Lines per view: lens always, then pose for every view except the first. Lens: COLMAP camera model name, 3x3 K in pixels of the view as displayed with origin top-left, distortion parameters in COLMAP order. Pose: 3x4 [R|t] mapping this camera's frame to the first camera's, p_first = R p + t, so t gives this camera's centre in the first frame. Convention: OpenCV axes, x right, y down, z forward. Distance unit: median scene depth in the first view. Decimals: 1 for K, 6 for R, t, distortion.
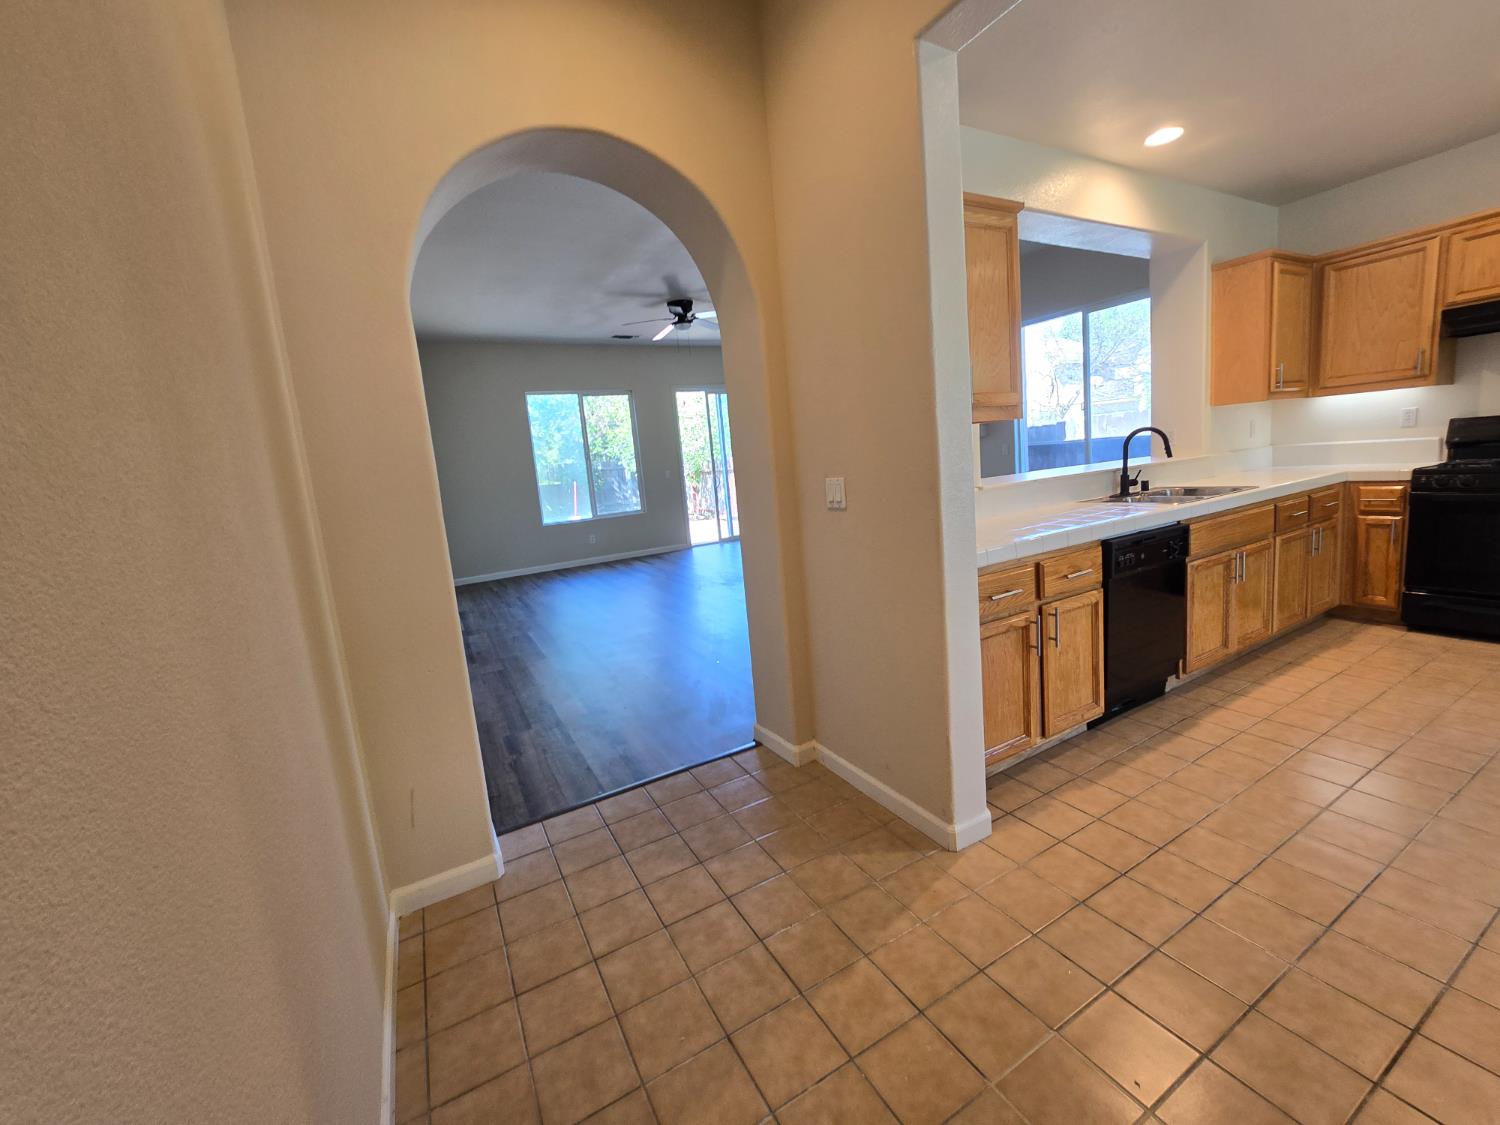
lens RADIAL K [[612.7, 0, 758.6], [0, 612.7, 544.1], [0, 0, 1]] dist [-0.007199, 0.002280]
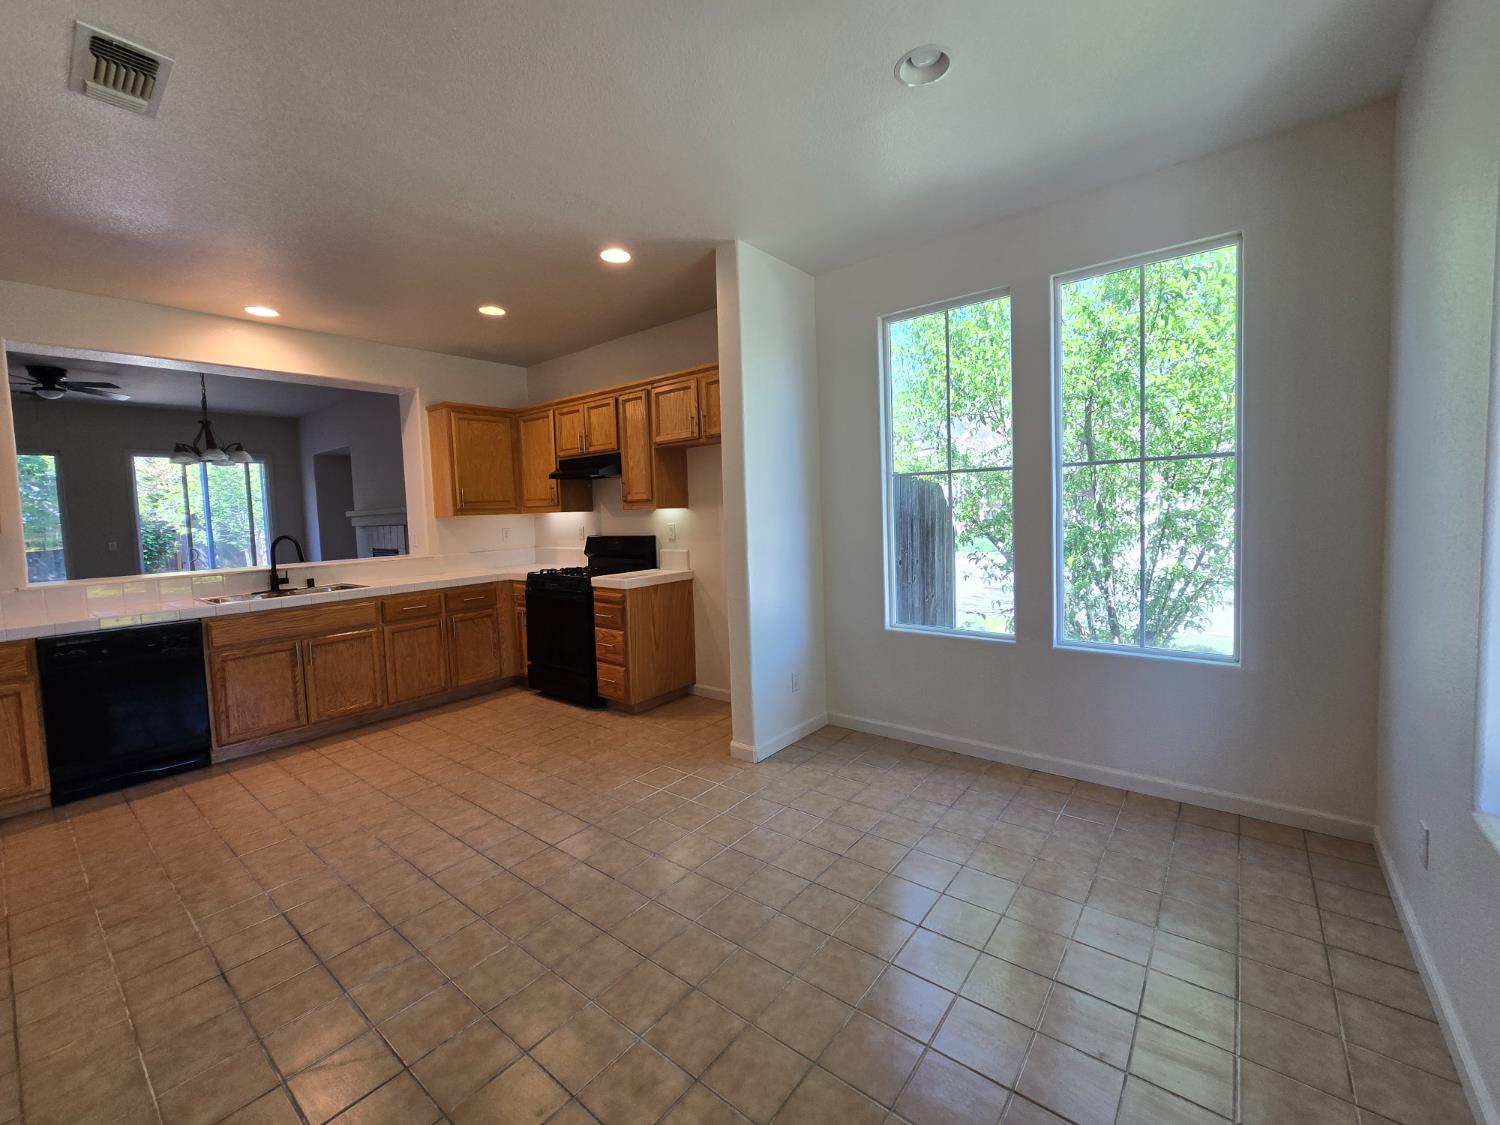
lens RADIAL K [[612.7, 0, 749.9], [0, 612.7, 540.7], [0, 0, 1]] dist [-0.007199, 0.002280]
pose [[0.924964, 0.031637, 0.378735, 0.999173], [0.009240, 0.994363, -0.105627, -0.044940], [-0.379942, 0.101201, 0.919458, -0.445570]]
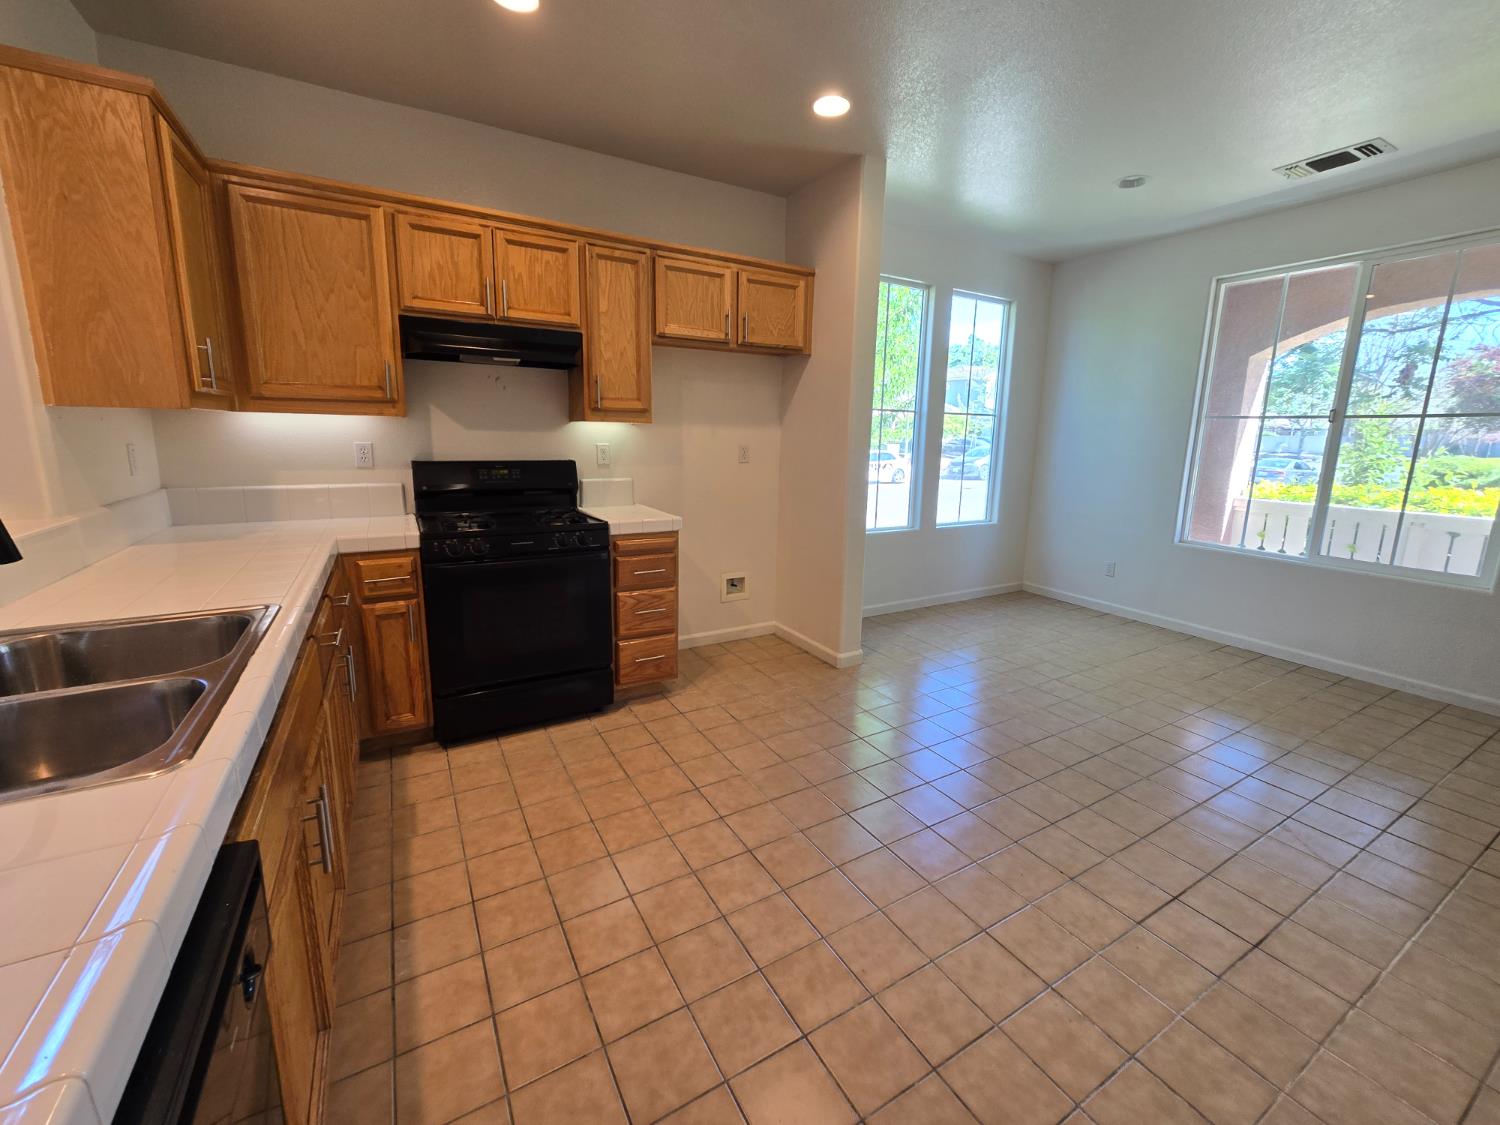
lens RADIAL K [[612.7, 0, 759.2], [0, 612.7, 544.8], [0, 0, 1]] dist [-0.007199, 0.002280]
pose [[-0.017441, -0.095943, 0.995234, 0.353530], [0.121498, 0.987806, 0.097356, -0.128403], [-0.992438, 0.122617, -0.005571, 0.606672]]
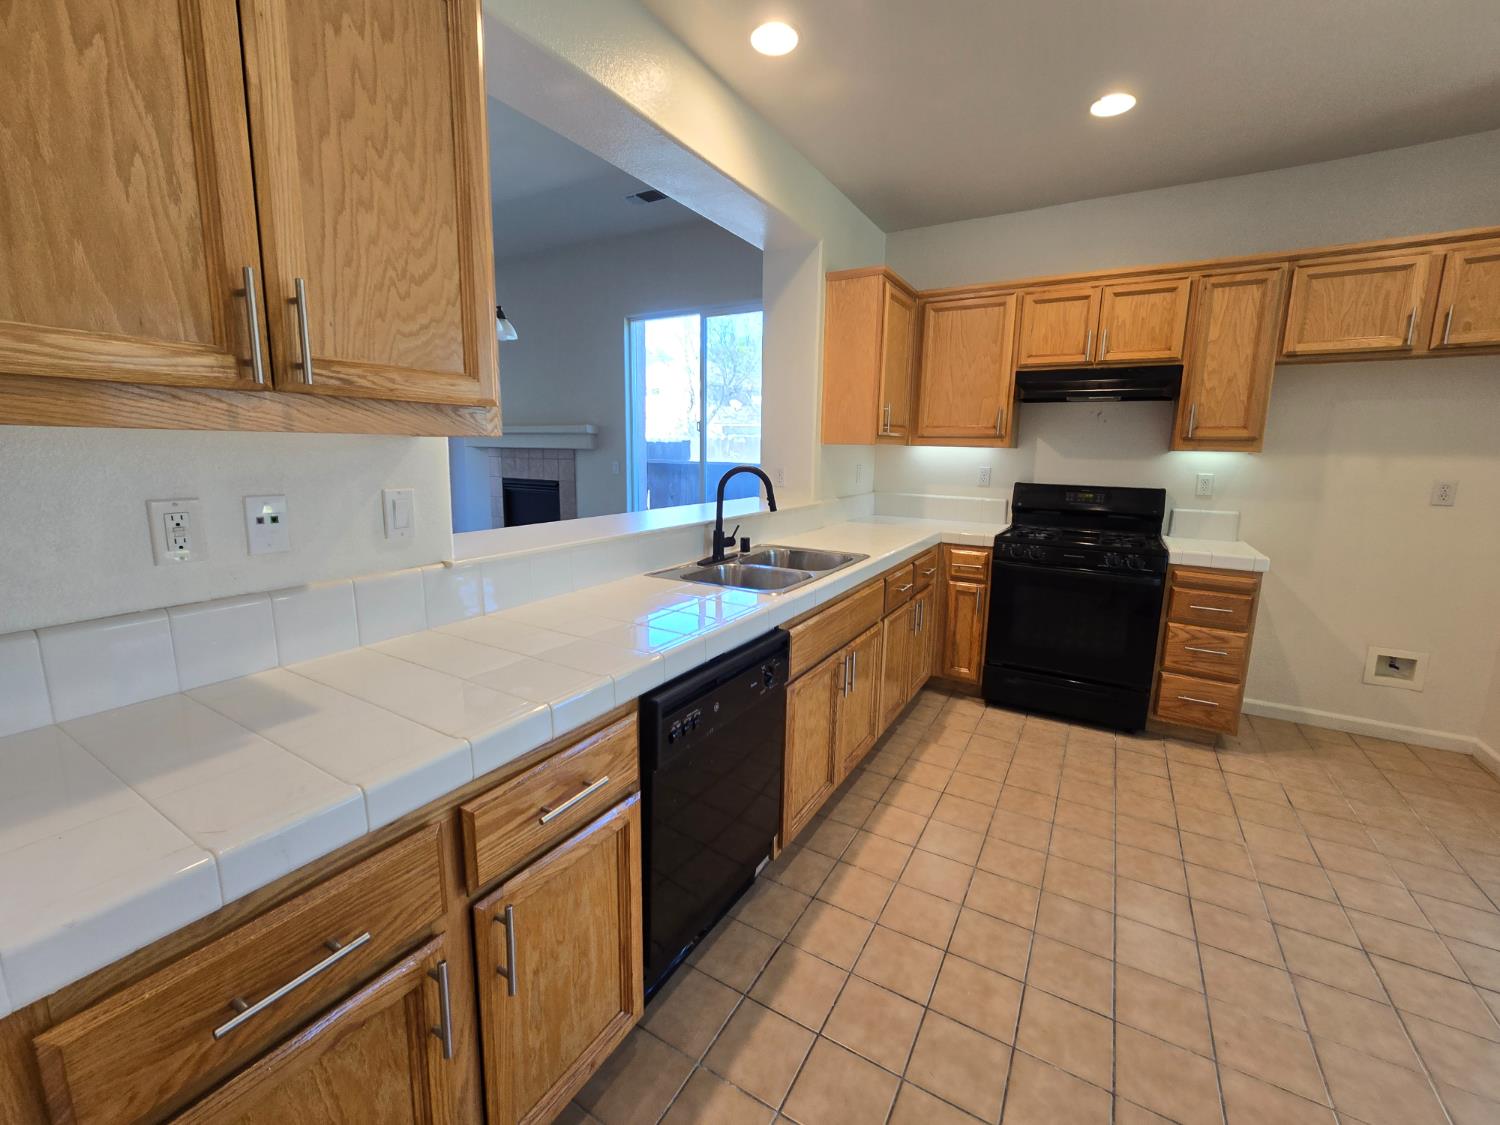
lens RADIAL K [[612.7, 0, 754.3], [0, 612.7, 542.4], [0, 0, 1]] dist [-0.007199, 0.002280]
pose [[0.861070, 0.023678, 0.507934, 0.277680], [-0.021627, 0.999717, -0.009940, -0.093570], [-0.508026, -0.002426, 0.861338, 0.375818]]
